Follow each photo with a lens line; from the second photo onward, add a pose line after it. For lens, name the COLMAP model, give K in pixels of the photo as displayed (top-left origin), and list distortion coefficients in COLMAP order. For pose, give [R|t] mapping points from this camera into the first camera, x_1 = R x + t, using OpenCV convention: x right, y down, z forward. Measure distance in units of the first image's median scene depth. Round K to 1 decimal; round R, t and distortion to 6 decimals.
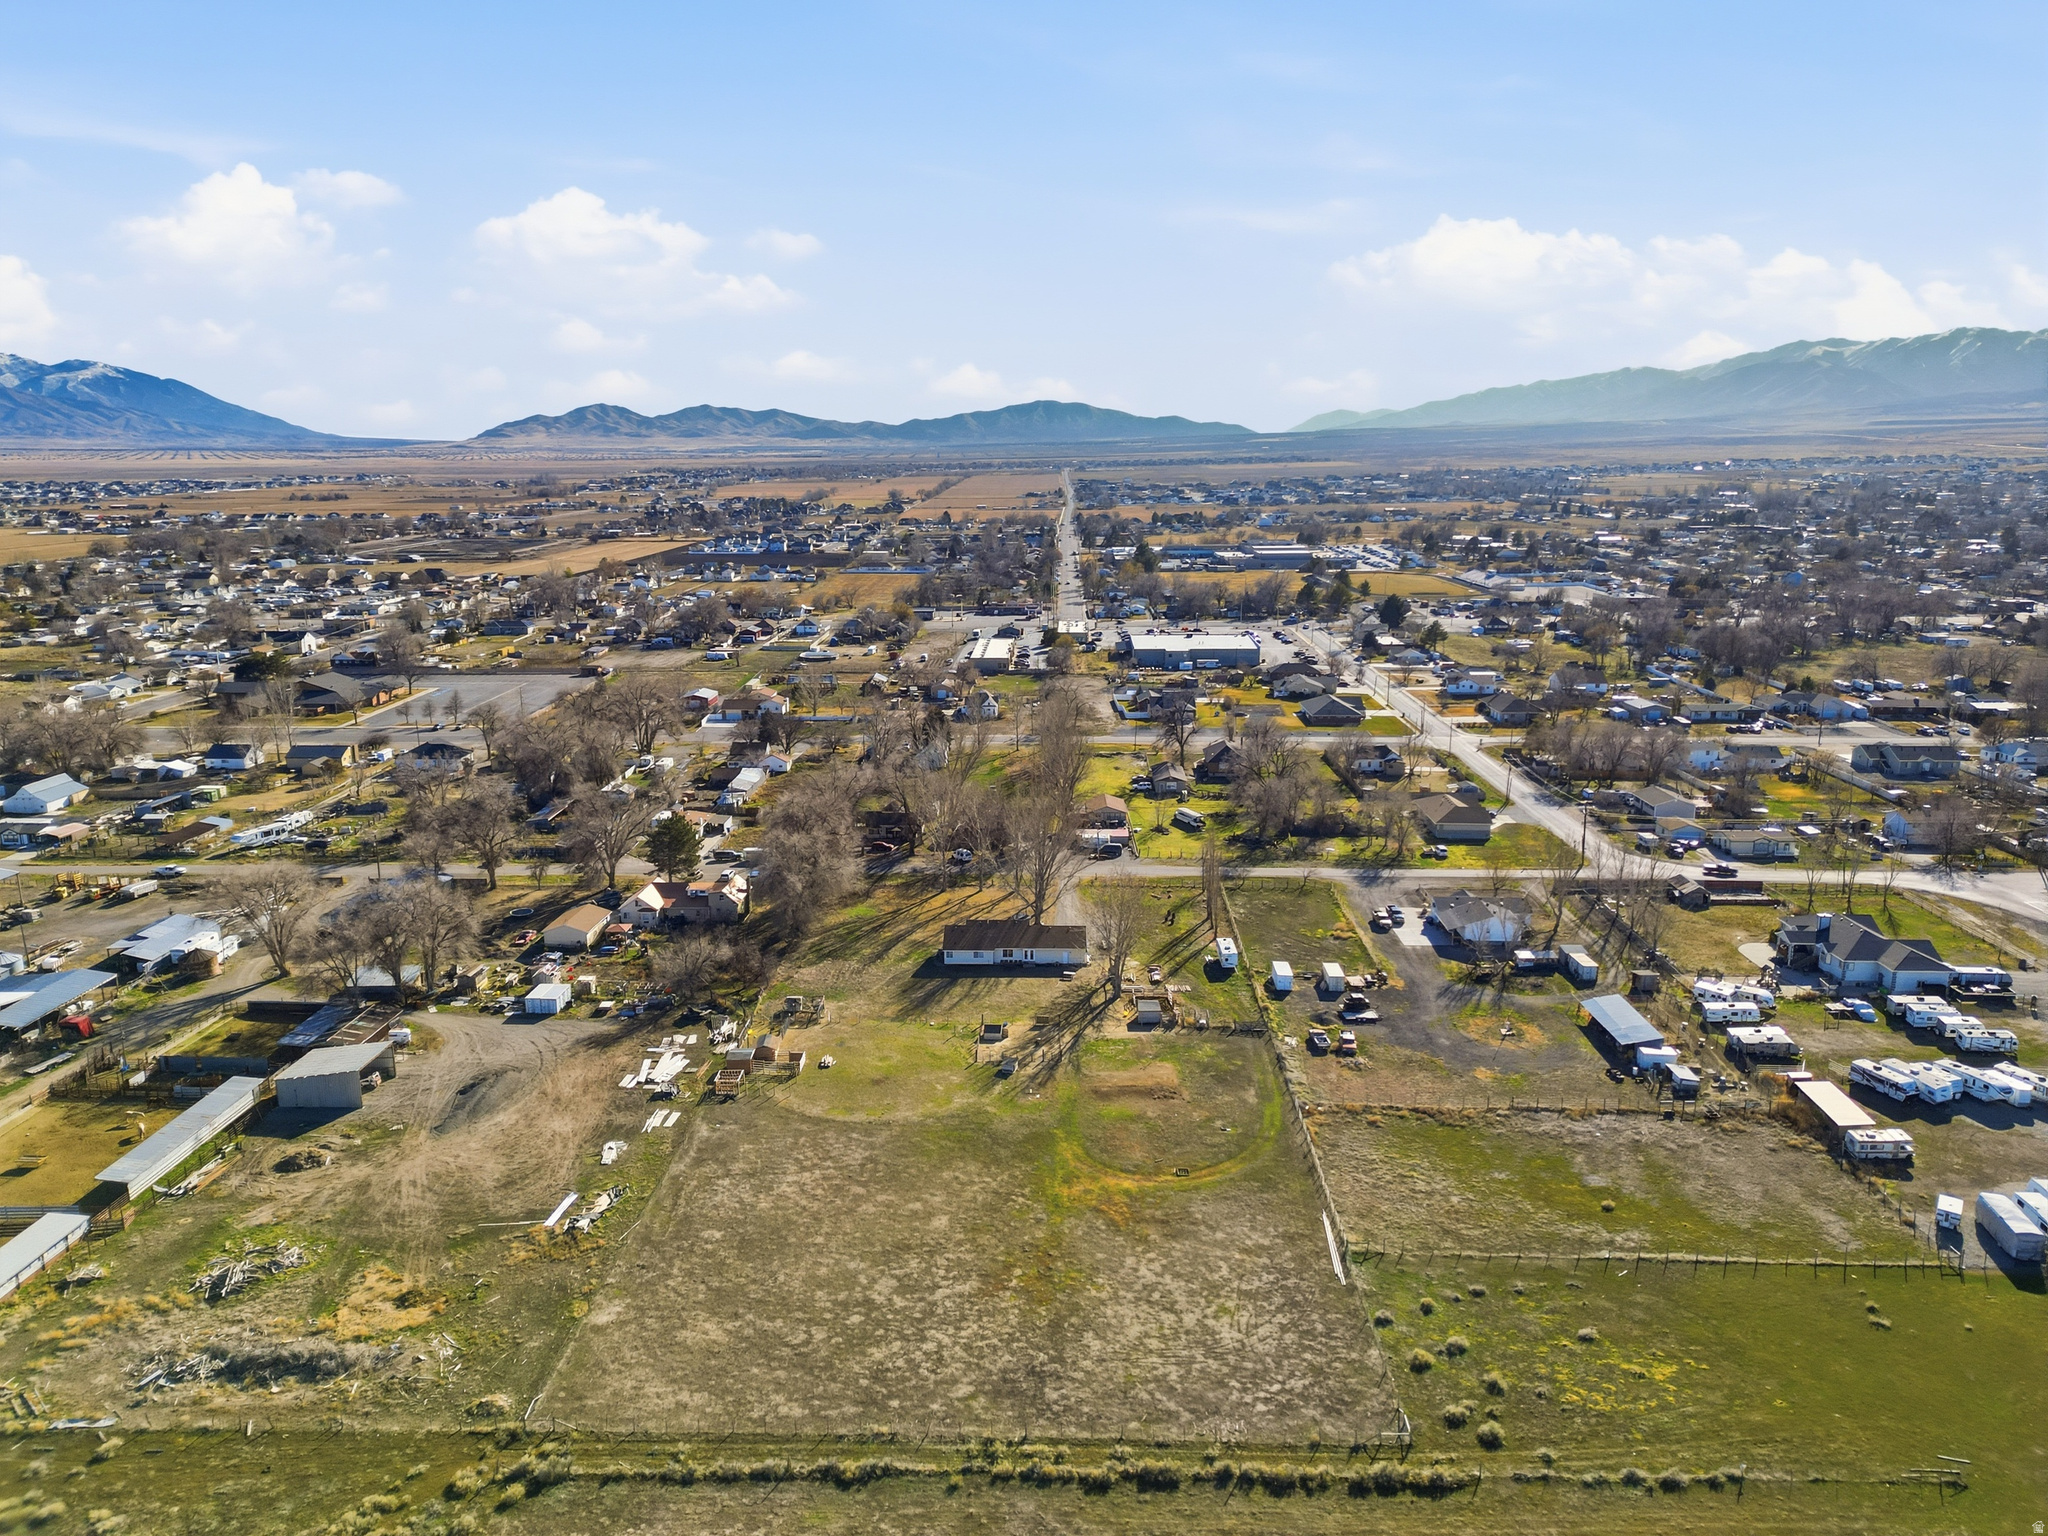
lens RADIAL K [[1418.1, 0, 1021.1], [0, 1418.1, 785.1], [0, 0, 1]] dist [0.085281, -0.086314]
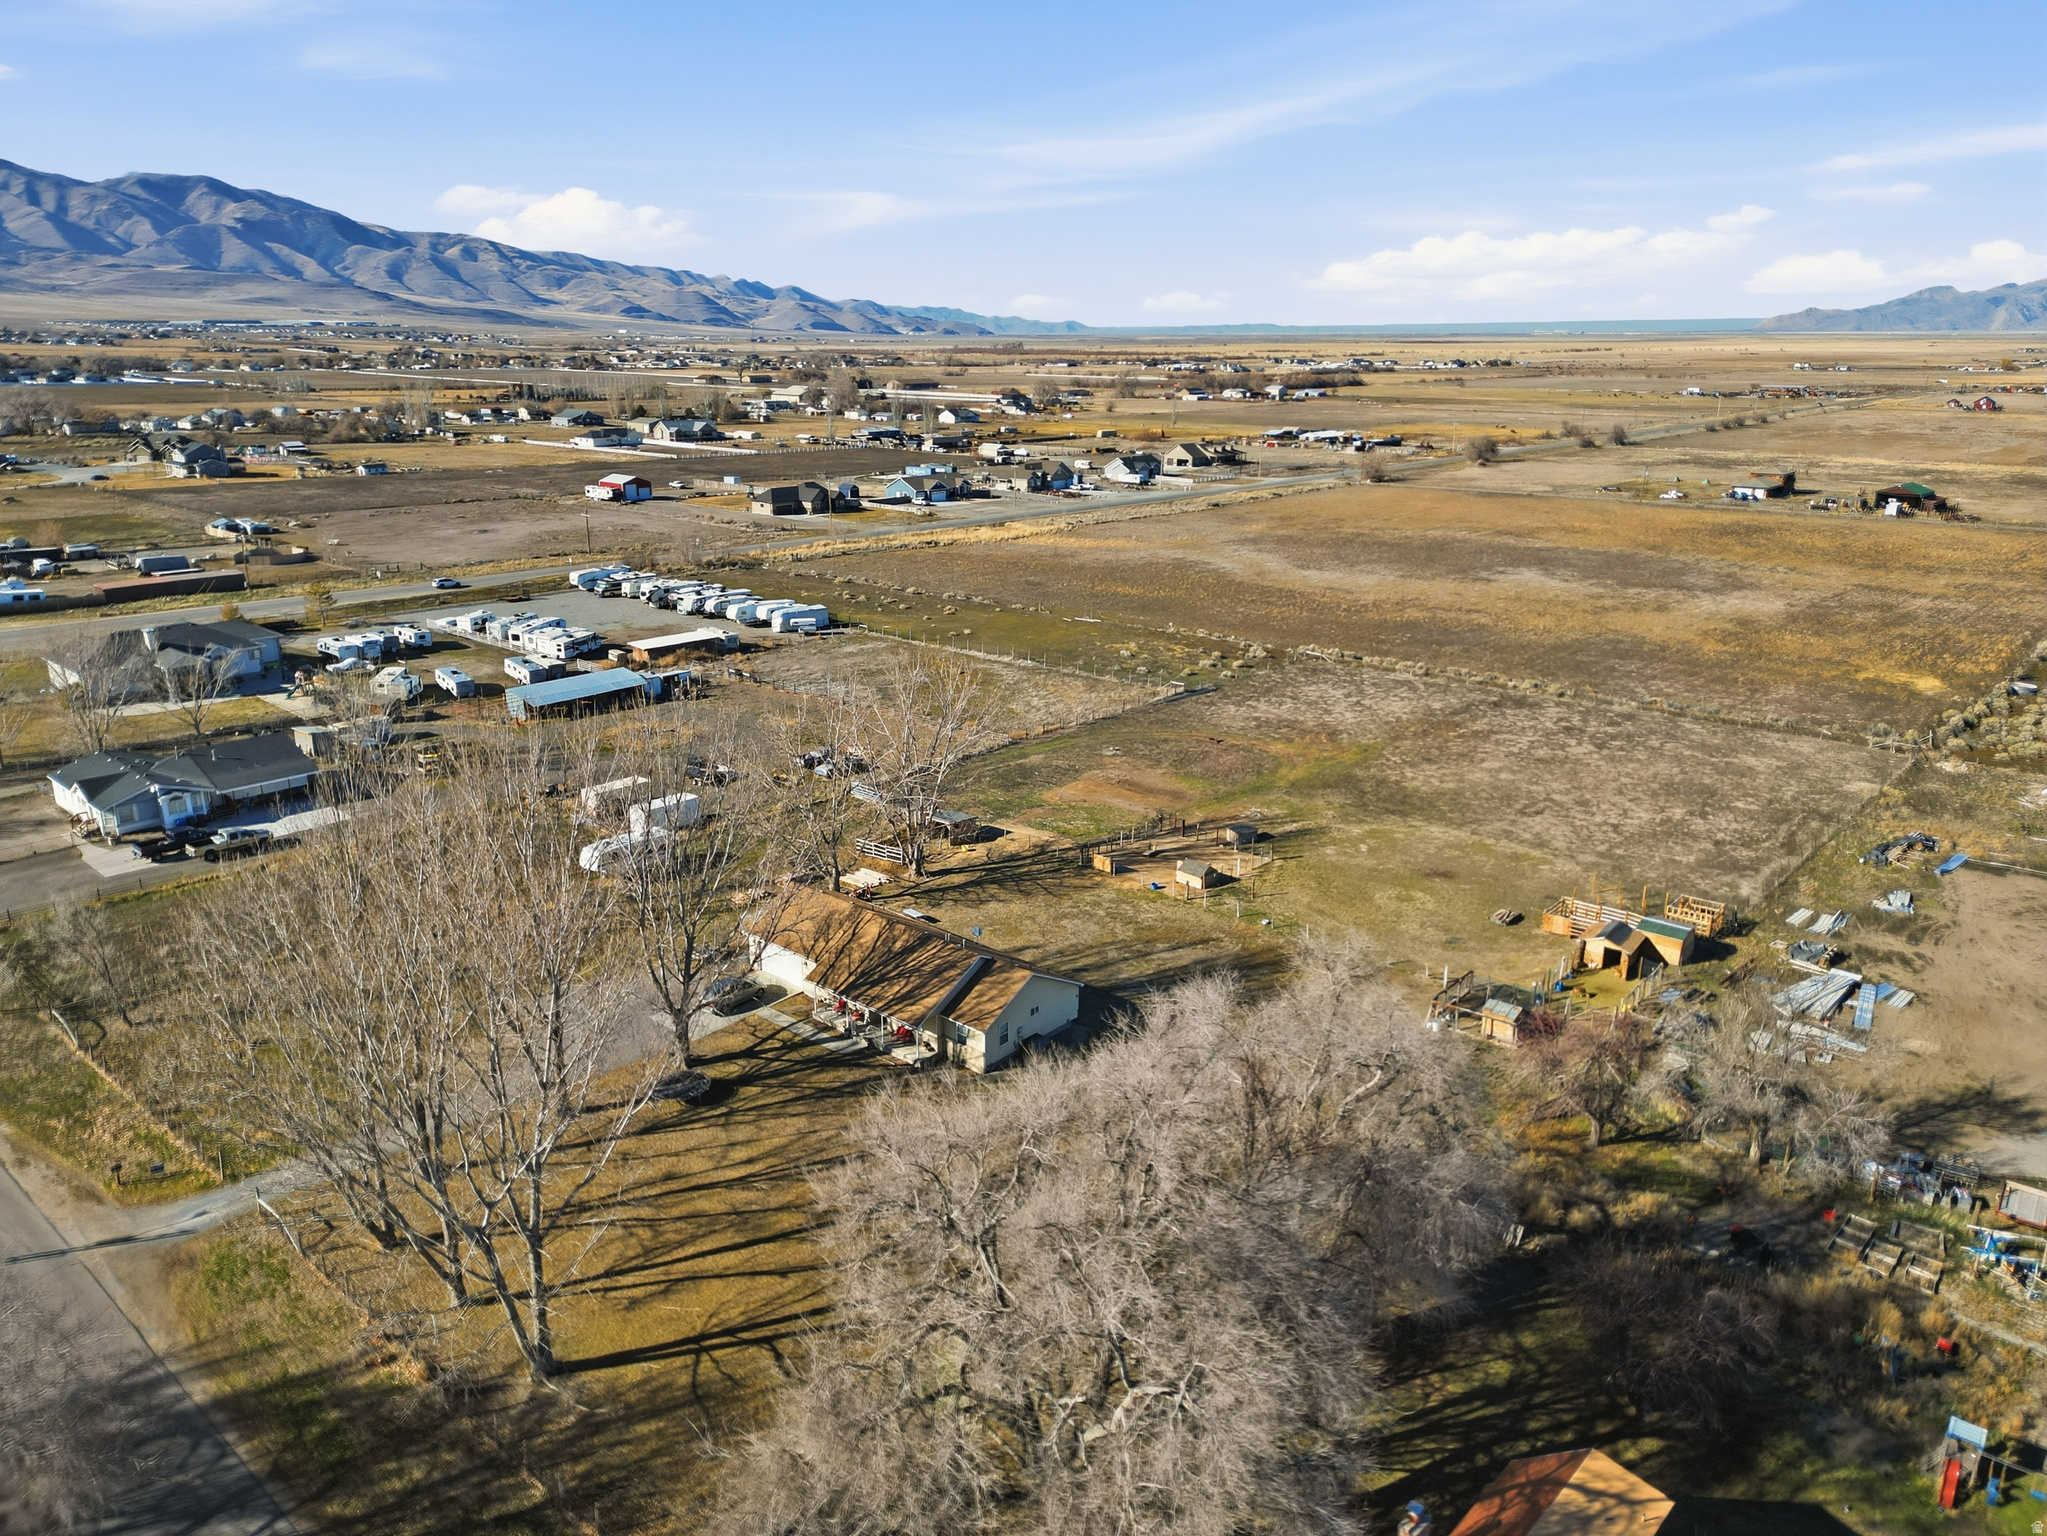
lens RADIAL K [[1417.4, 0, 1020.6], [0, 1417.4, 785.1], [0, 0, 1]] dist [0.085281, -0.086314]
pose [[-0.767688, -0.192313, 0.611287, -0.303834], [0.146287, 0.876128, 0.459347, -0.134326], [-0.623904, 0.442058, -0.644460, 1.357506]]
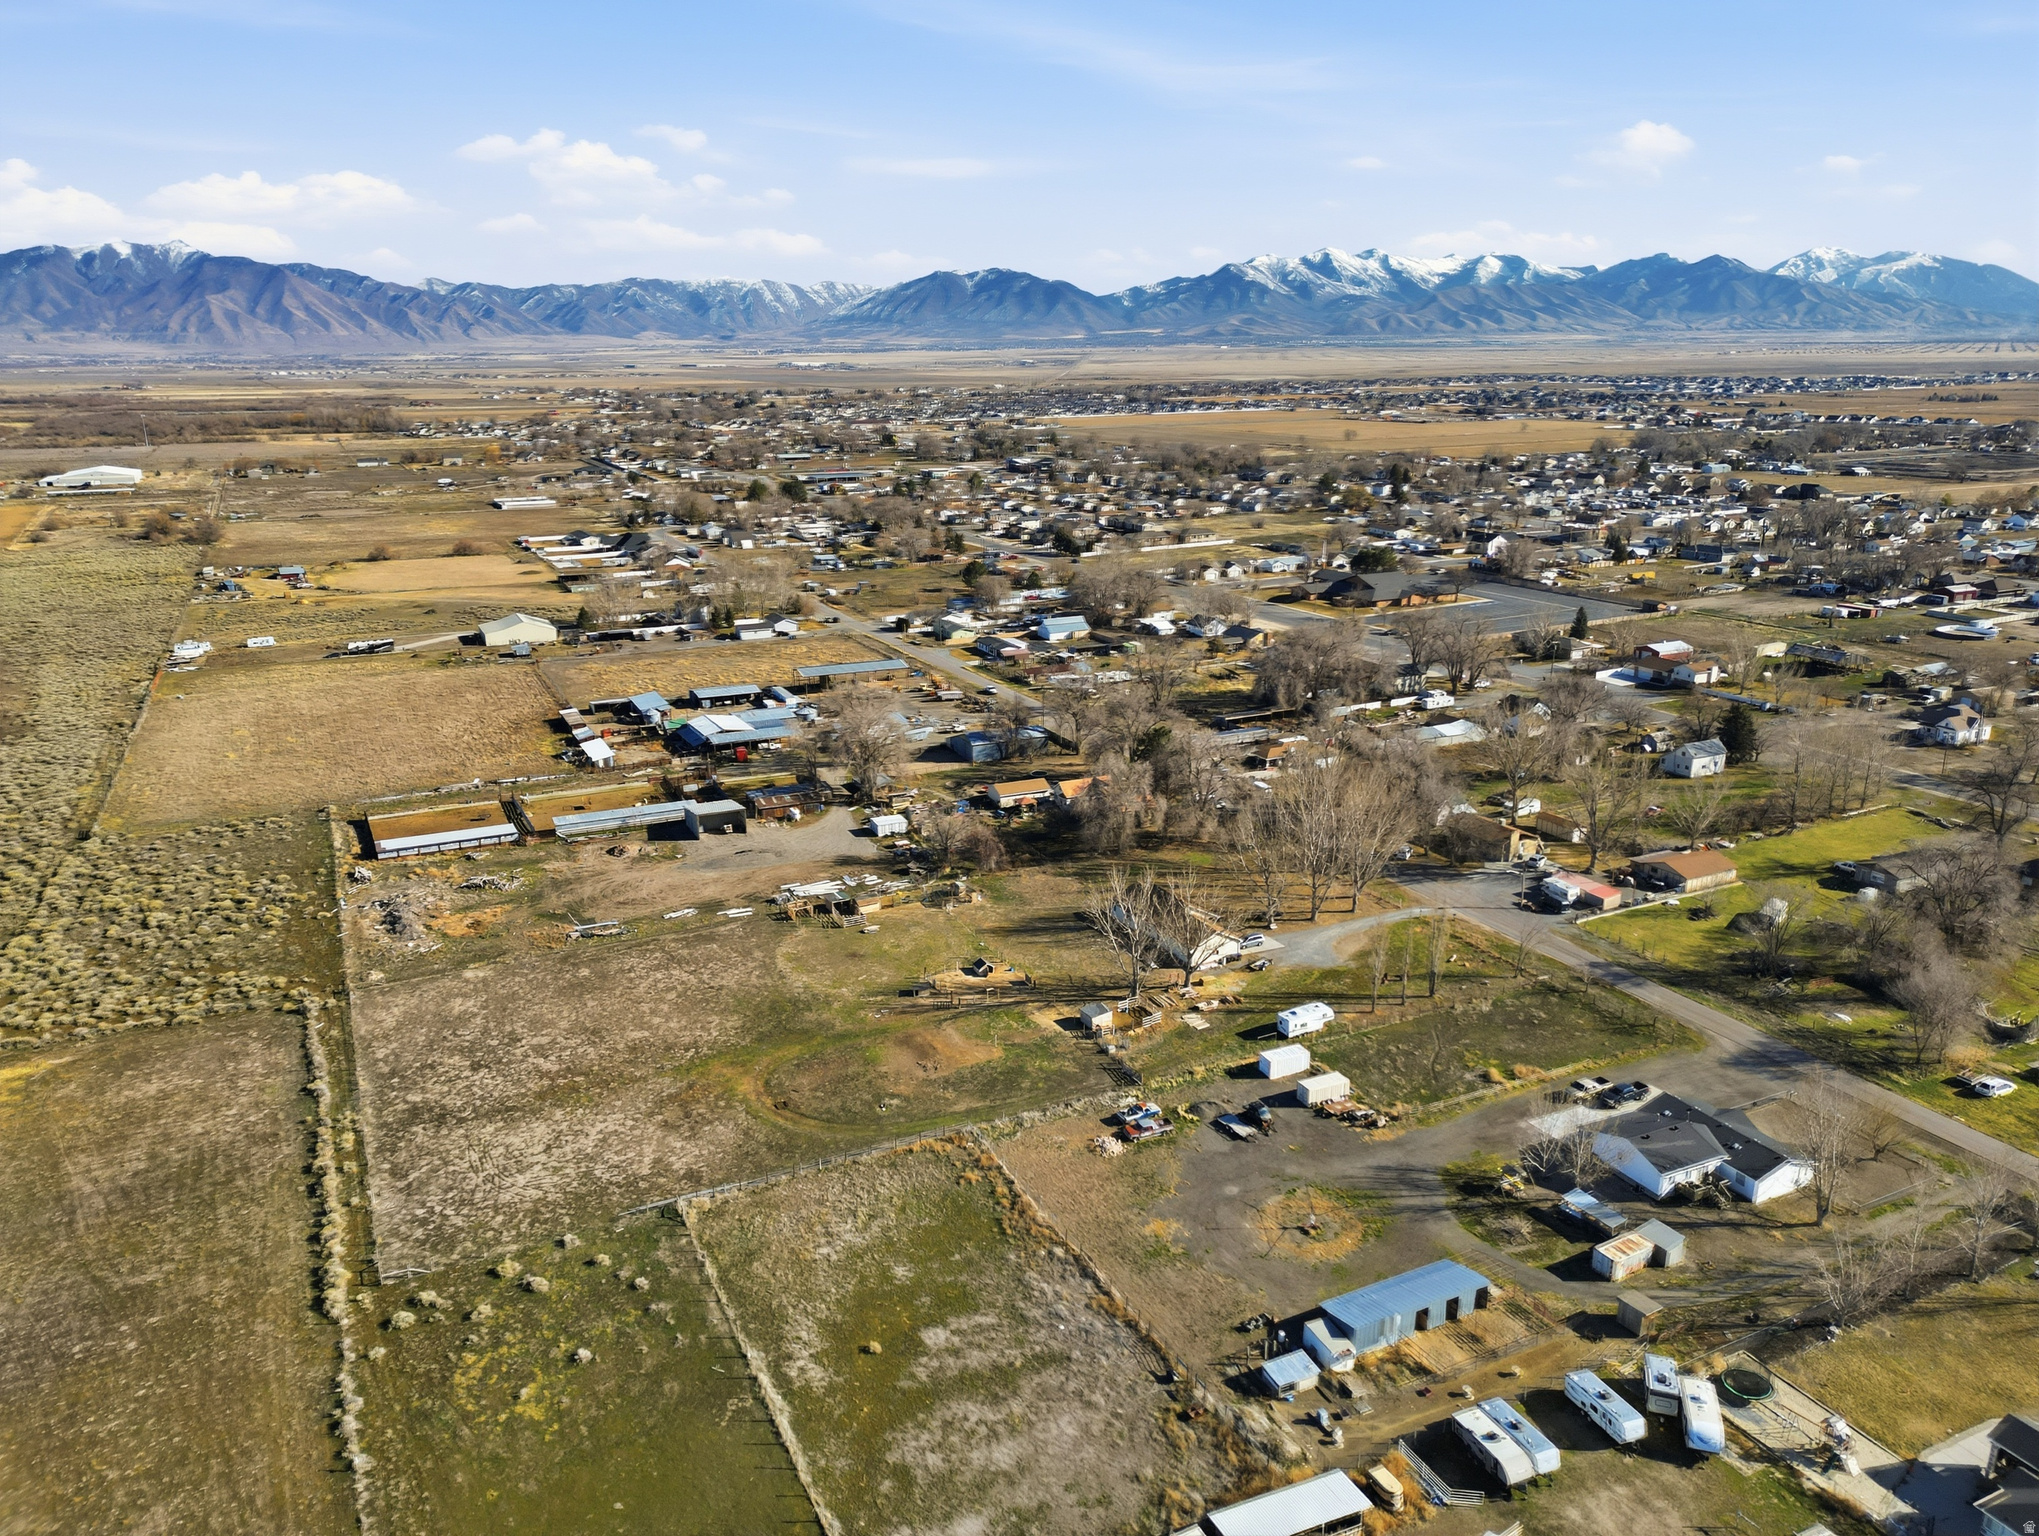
lens RADIAL K [[1421.6, 0, 1019.5], [0, 1421.6, 768.0], [0, 0, 1]] dist [0.095788, -0.102688]
pose [[0.466375, 0.247729, -0.849190, 0.810086], [-0.198187, 0.964843, 0.172624, -0.146621], [0.862100, 0.087791, 0.499076, 0.473028]]
